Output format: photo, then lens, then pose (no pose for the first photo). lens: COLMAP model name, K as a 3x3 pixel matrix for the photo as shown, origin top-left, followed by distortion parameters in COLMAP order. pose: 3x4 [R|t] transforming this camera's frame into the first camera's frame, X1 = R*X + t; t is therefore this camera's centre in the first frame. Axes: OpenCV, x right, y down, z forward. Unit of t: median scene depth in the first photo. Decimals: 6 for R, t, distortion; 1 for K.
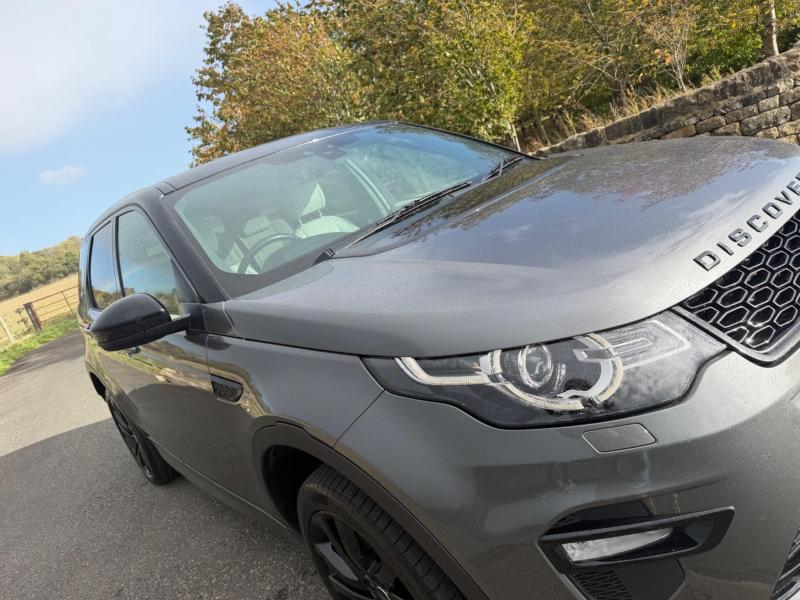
lens RADIAL K [[568.3, 0, 405.3], [0, 568.3, 306.1], [0, 0, 1]] dist [0.027919, -0.034173]
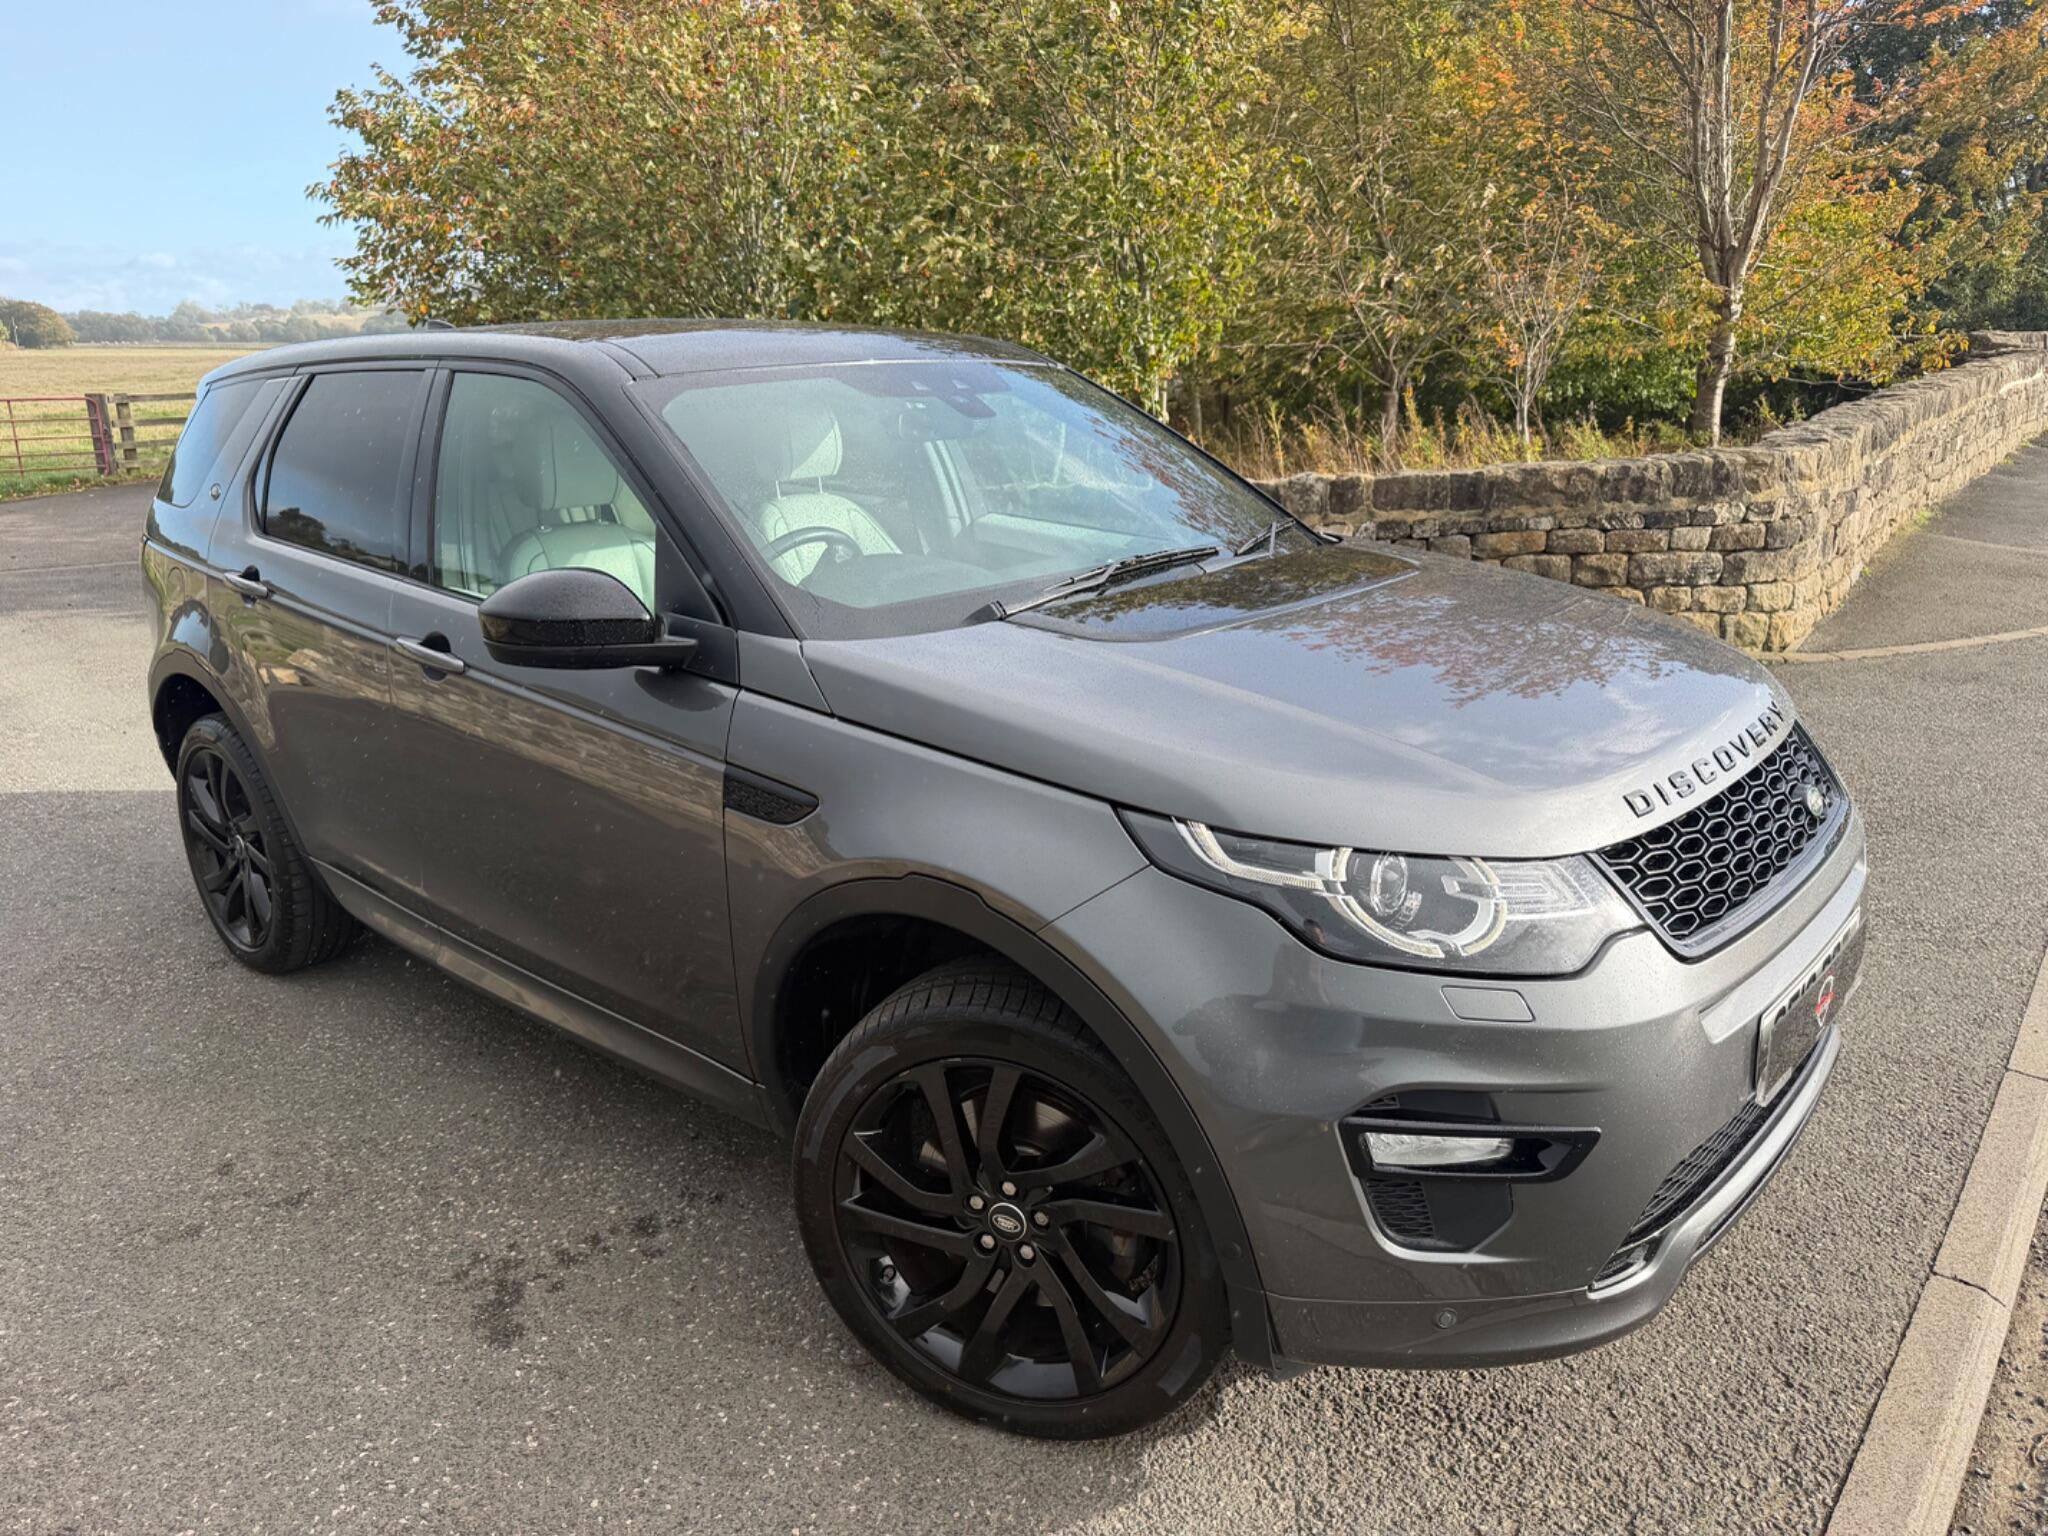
lens RADIAL K [[1454.9, 0, 1029.0], [0, 1454.9, 773.6], [0, 0, 1]] dist [0.027919, -0.034173]
pose [[0.938858, 0.270644, 0.212834, -0.493142], [-0.271946, 0.962020, -0.023710, 0.114255], [-0.211167, -0.035619, 0.976801, -0.517339]]
